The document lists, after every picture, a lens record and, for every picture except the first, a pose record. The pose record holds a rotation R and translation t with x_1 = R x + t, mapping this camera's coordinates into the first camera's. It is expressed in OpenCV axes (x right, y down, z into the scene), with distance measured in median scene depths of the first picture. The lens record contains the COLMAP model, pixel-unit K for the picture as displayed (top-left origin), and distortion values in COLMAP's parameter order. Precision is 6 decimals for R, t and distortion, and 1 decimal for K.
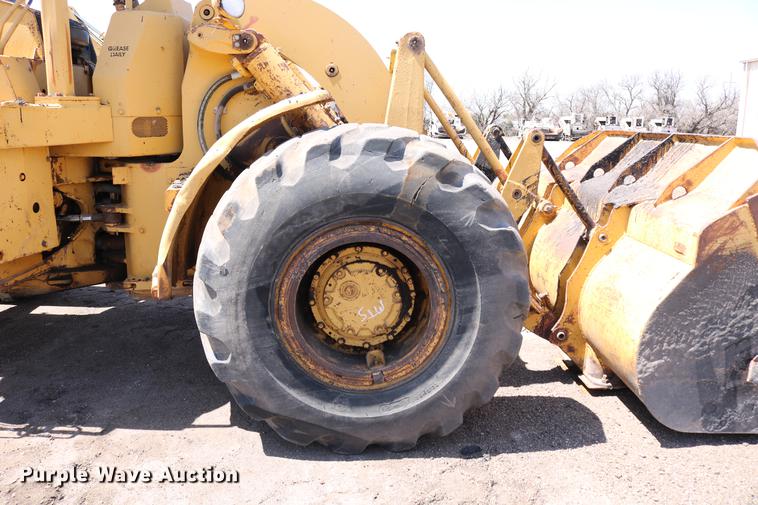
lens RADIAL K [[627.1, 0, 379.0], [0, 627.1, 252.5], [0, 0, 1]] dist [-0.159878, 0.128687]
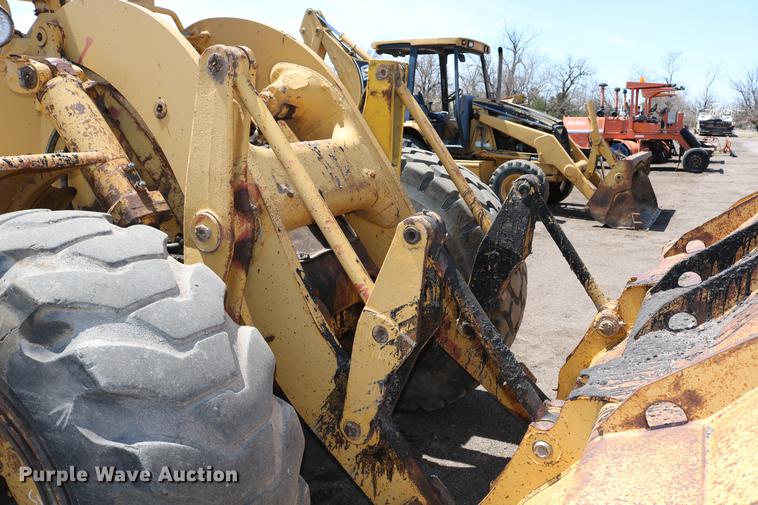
lens RADIAL K [[627.1, 0, 379.0], [0, 627.1, 252.5], [0, 0, 1]] dist [-0.159878, 0.128687]
pose [[0.866634, 0.105626, -0.487636, 0.583848], [-0.098839, 0.994310, 0.039717, -0.226980], [0.489056, 0.013777, 0.872143, 0.643899]]
